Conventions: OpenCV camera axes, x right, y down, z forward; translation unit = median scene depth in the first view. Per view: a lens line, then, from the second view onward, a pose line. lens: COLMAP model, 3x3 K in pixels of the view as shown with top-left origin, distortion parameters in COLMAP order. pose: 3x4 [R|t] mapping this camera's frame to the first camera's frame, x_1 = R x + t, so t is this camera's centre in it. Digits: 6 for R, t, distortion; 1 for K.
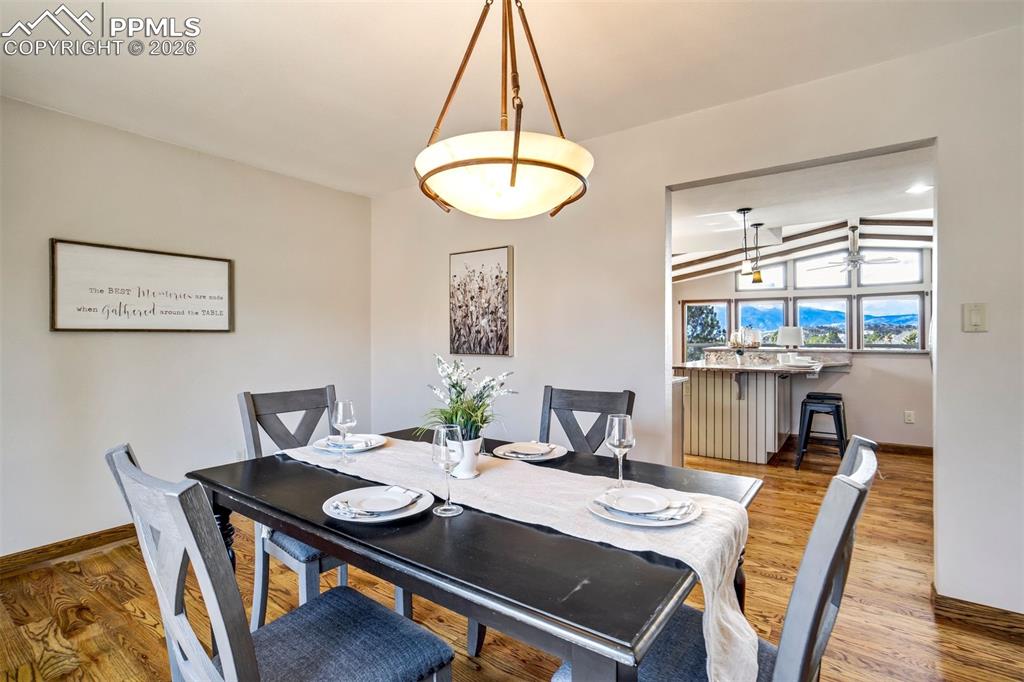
lens RADIAL K [[485.6, 0, 513.6], [0, 485.6, 341.7], [0, 0, 1]] dist [-0.039817, 0.023394]
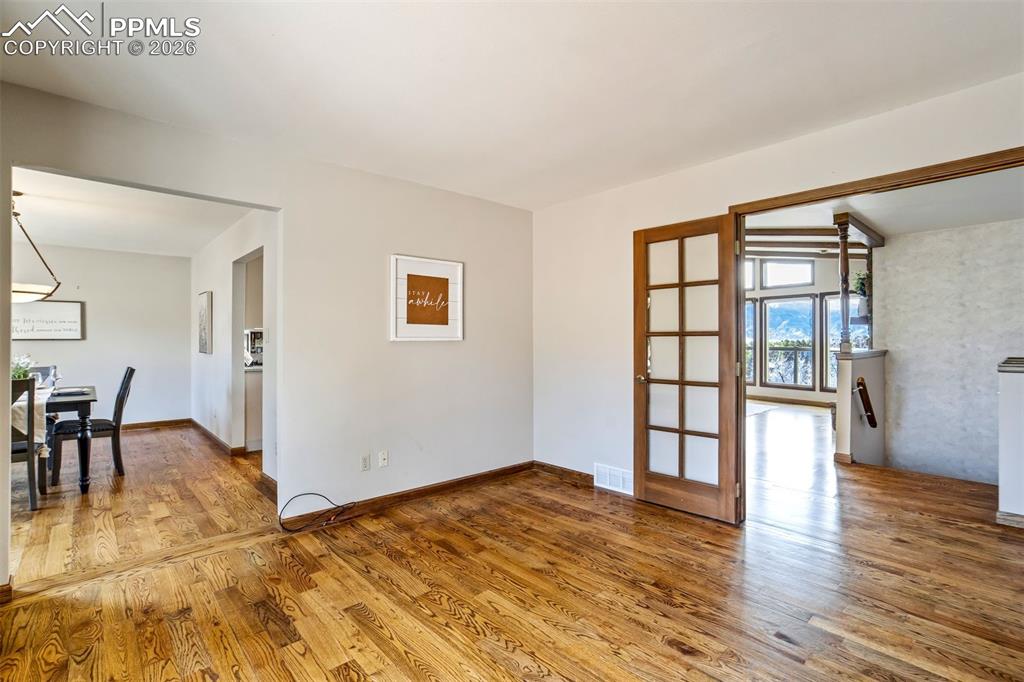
lens RADIAL K [[482.4, 0, 505.9], [0, 482.4, 337.9], [0, 0, 1]] dist [0.000844, 0.000348]
pose [[0.973180, -0.001231, -0.230041, 1.387788], [0.000153, 0.999989, -0.004705, -0.018091], [0.230044, 0.004543, 0.973170, -0.433784]]
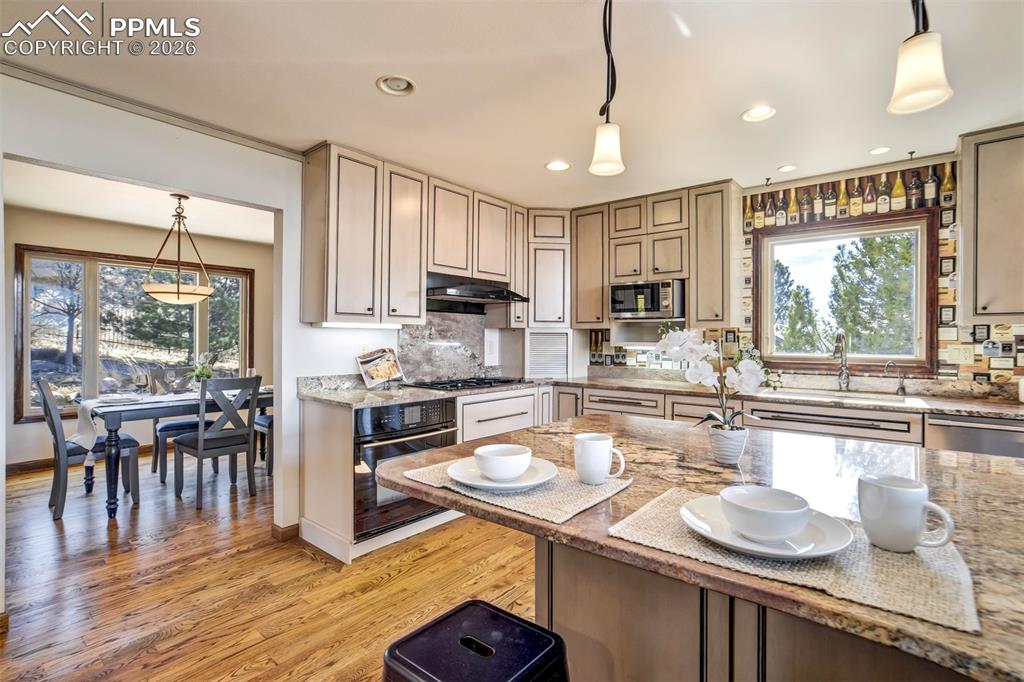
lens RADIAL K [[485.6, 0, 513.6], [0, 485.6, 341.7], [0, 0, 1]] dist [-0.039817, 0.023394]
pose [[-0.067008, 0.010379, -0.997698, 1.095403], [-0.008810, 0.999901, 0.010994, -0.034927], [0.997714, 0.009526, -0.066910, 1.288141]]
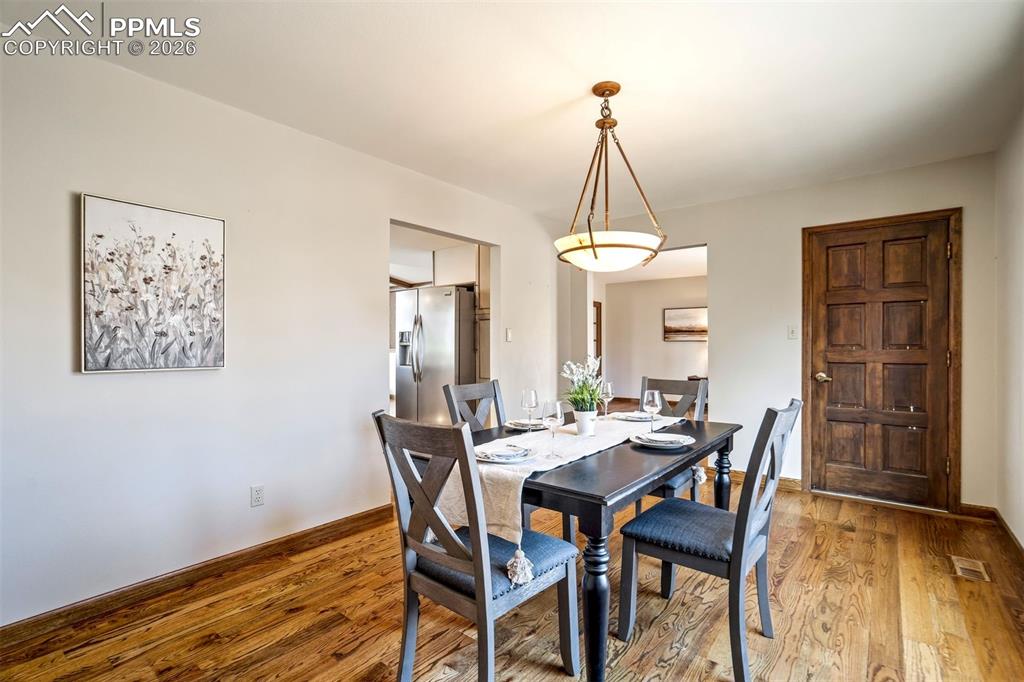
lens RADIAL K [[485.6, 0, 513.6], [0, 485.6, 341.7], [0, 0, 1]] dist [-0.039817, 0.023394]
pose [[0.047100, 0.006607, 0.998868, -0.694770], [0.004741, 0.999965, -0.006838, -0.003662], [-0.998879, 0.005058, 0.047067, 0.504136]]
